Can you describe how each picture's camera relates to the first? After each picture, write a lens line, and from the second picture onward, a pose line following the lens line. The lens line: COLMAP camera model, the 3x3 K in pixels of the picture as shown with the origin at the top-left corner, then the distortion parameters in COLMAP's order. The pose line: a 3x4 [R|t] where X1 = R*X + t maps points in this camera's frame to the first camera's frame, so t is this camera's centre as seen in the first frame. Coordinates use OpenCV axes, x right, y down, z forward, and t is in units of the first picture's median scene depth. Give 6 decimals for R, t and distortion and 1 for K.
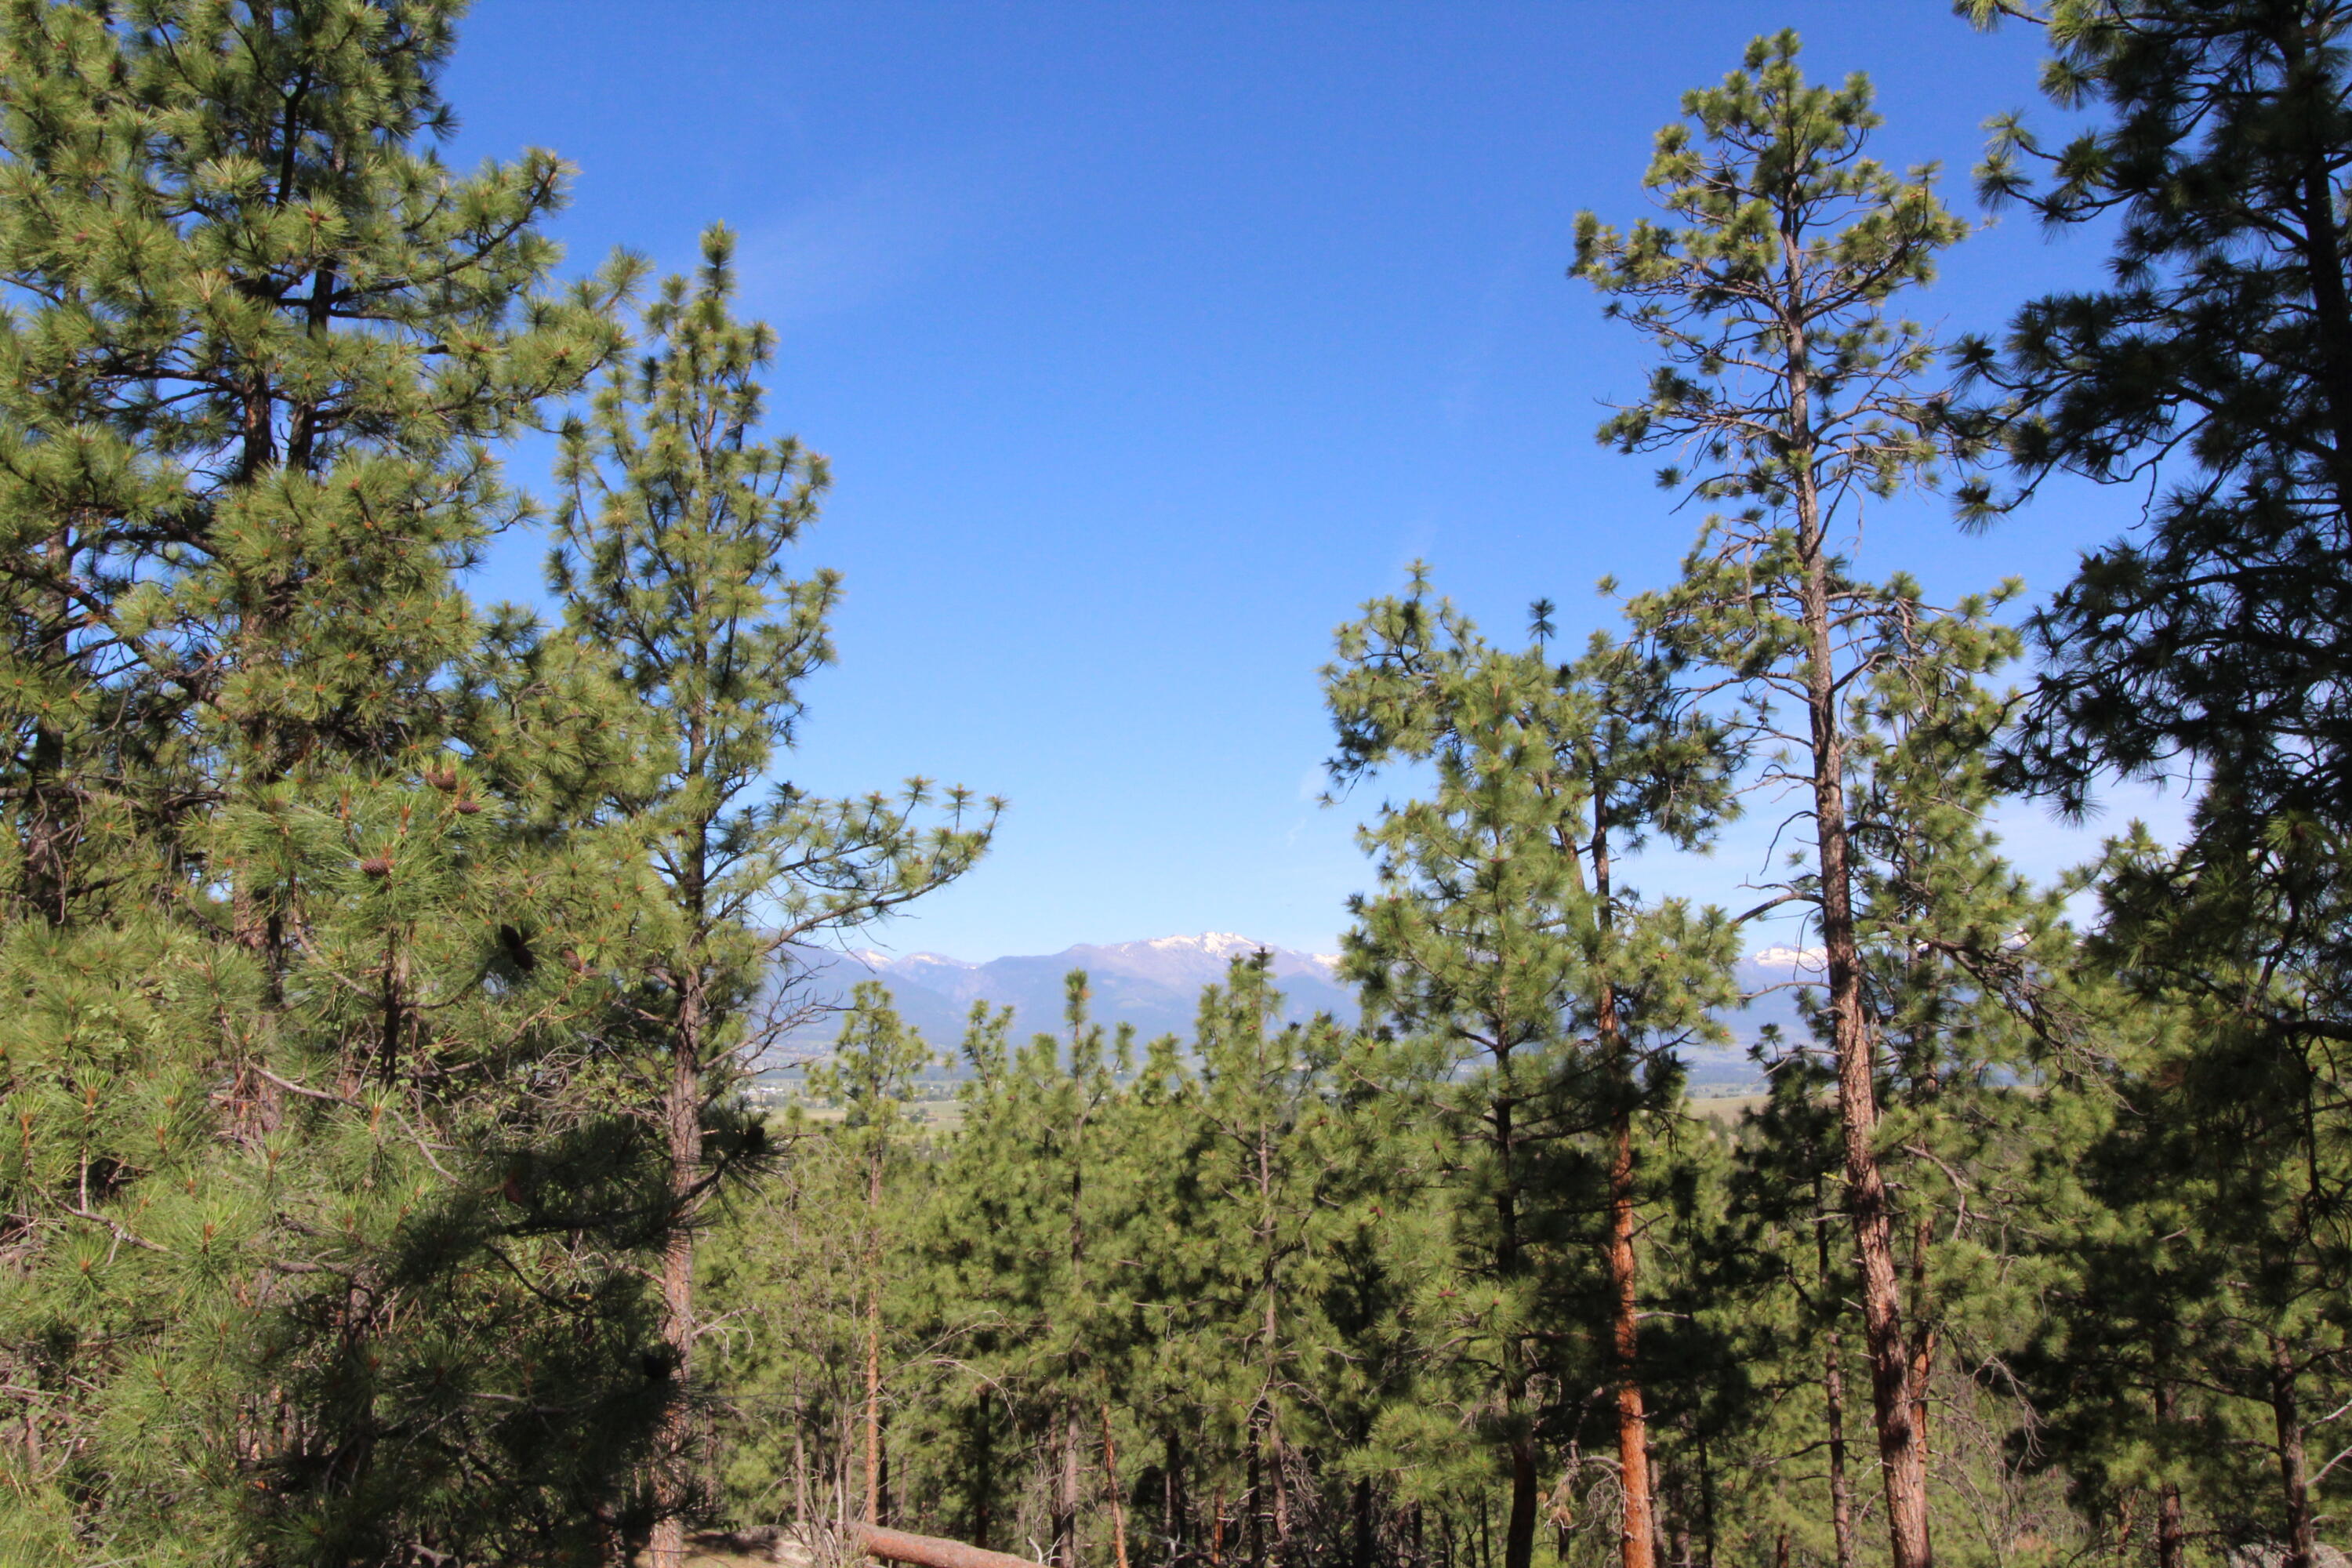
lens RADIAL K [[1730.7, 0, 1176.0], [0, 1730.7, 784.0], [0, 0, 1]] dist [0.002212, -0.000875]
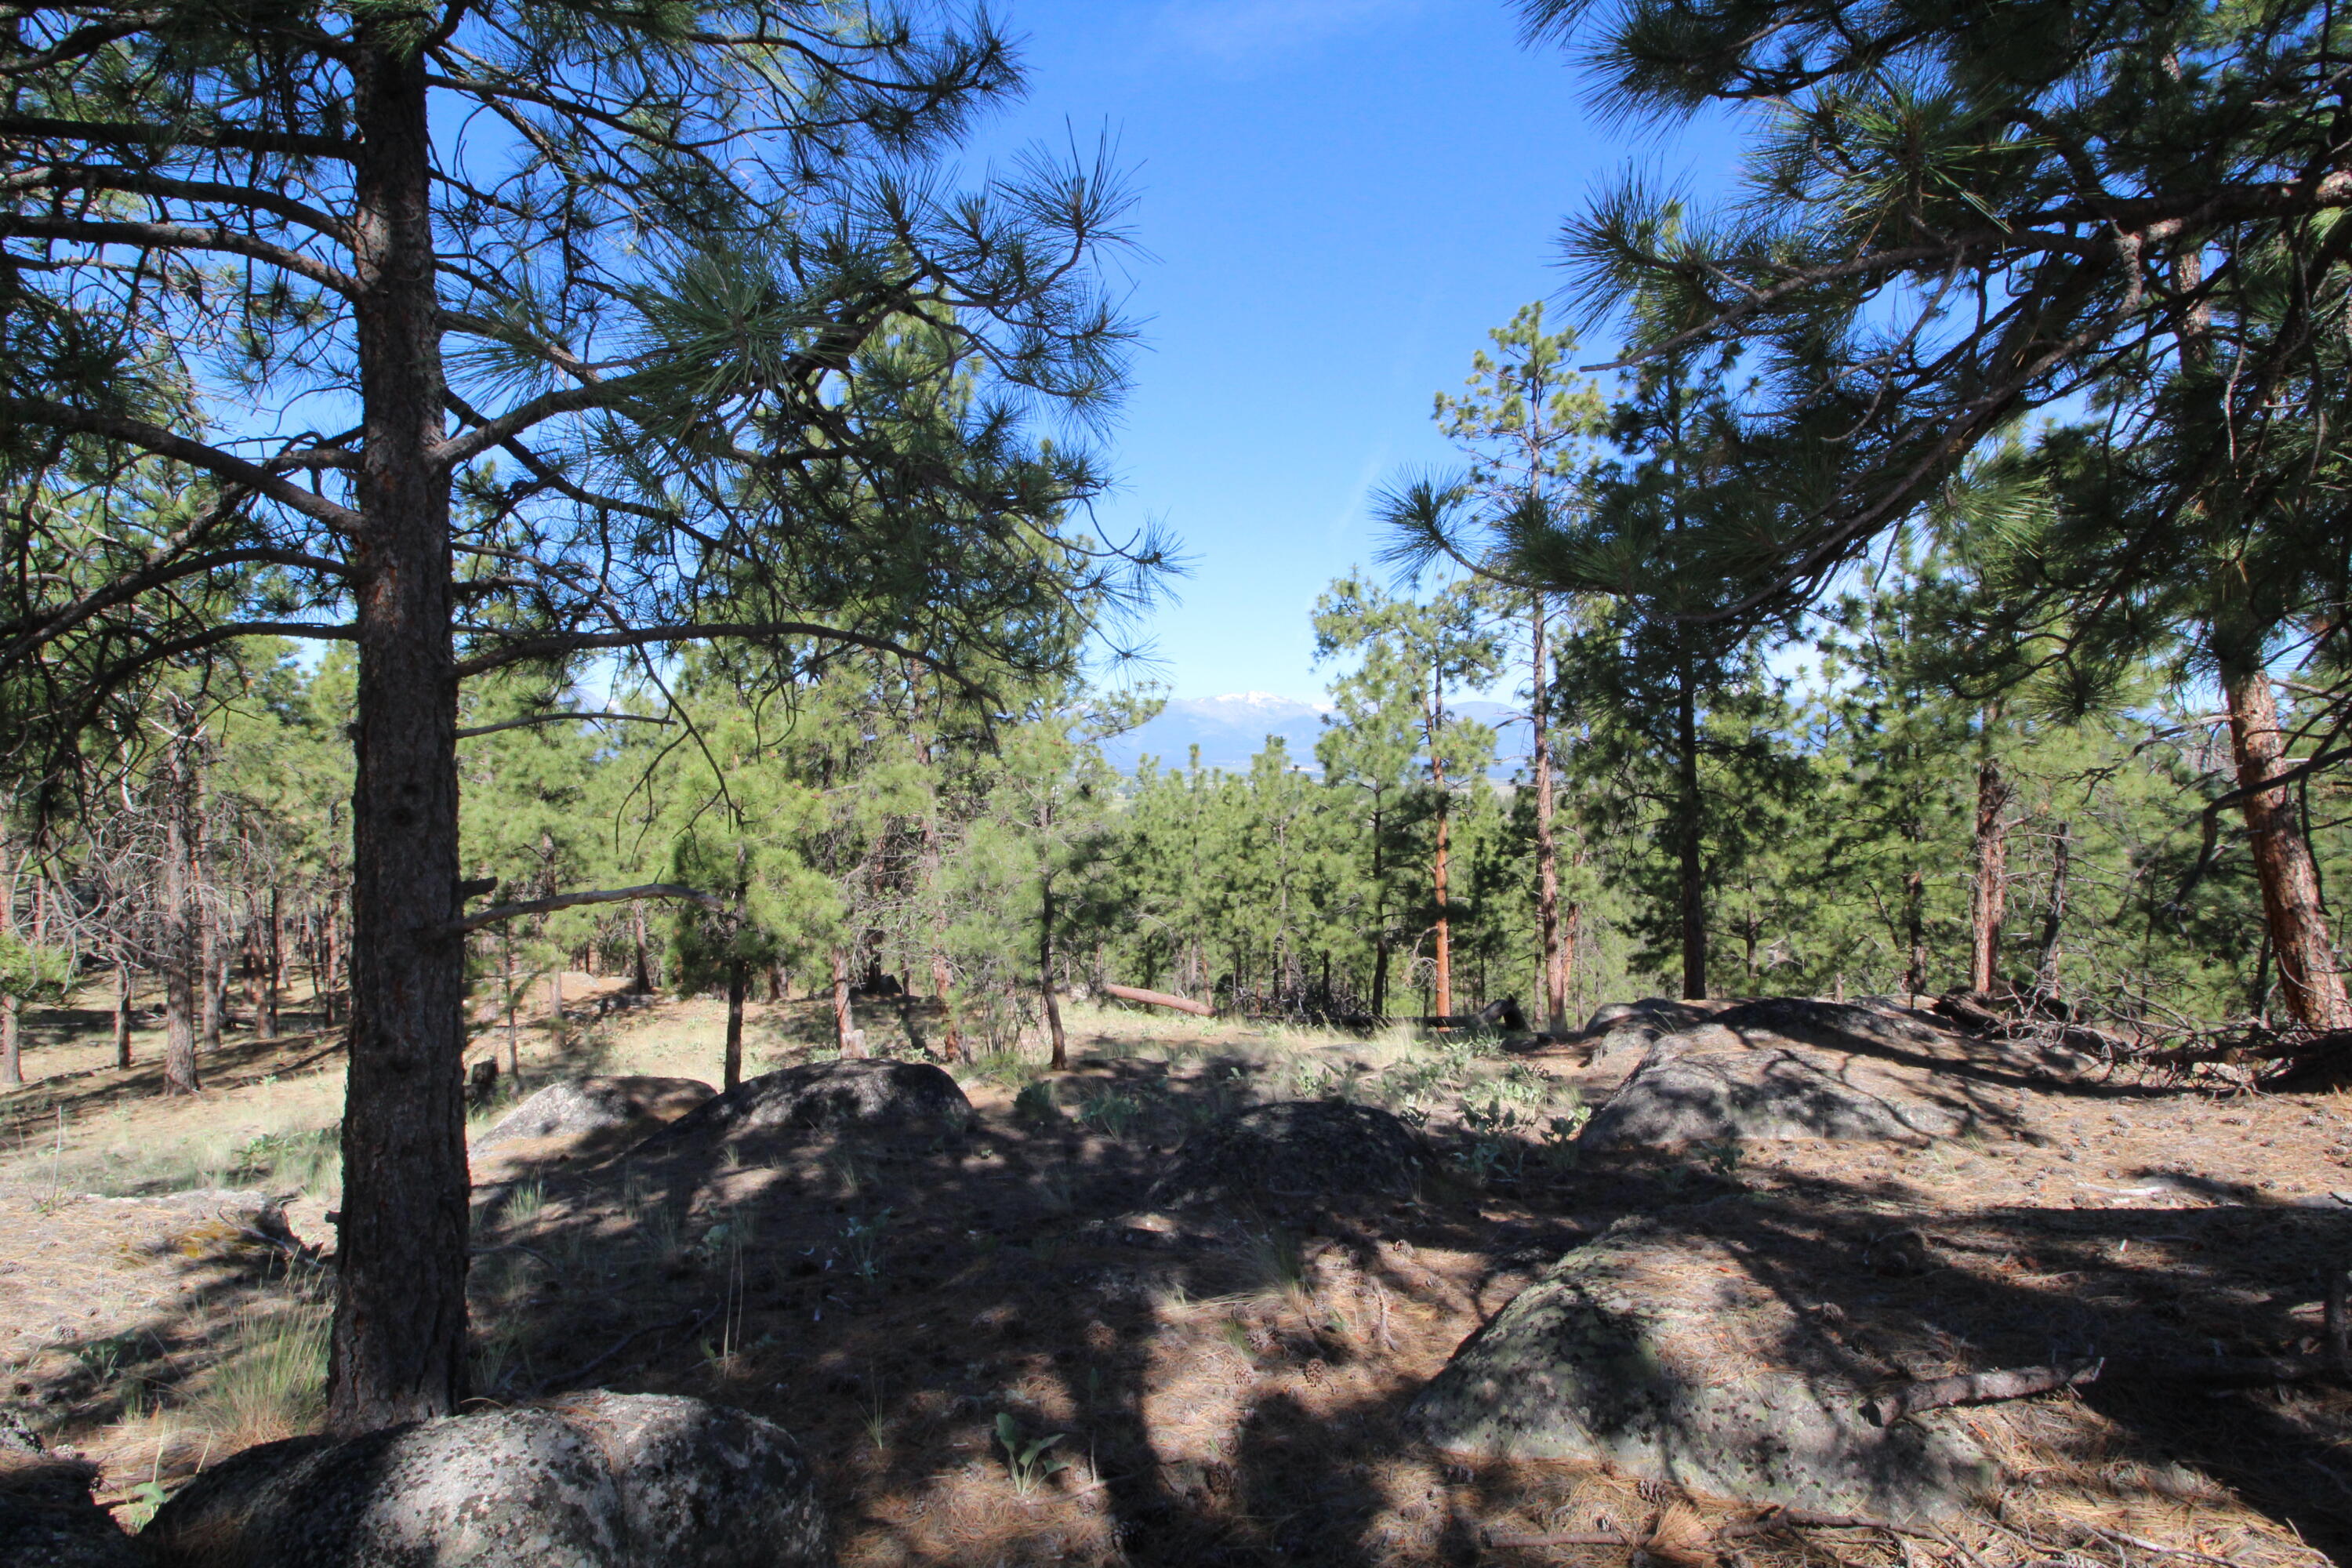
lens RADIAL K [[1064.2, 0, 1176.0], [0, 1064.2, 784.0], [0, 0, 1]] dist [-0.000521, -0.000057]
pose [[0.998835, -0.001541, -0.048225, -0.019664], [0.010169, 0.983764, 0.179176, -0.094234], [0.047166, -0.179458, 0.982634, -0.360519]]
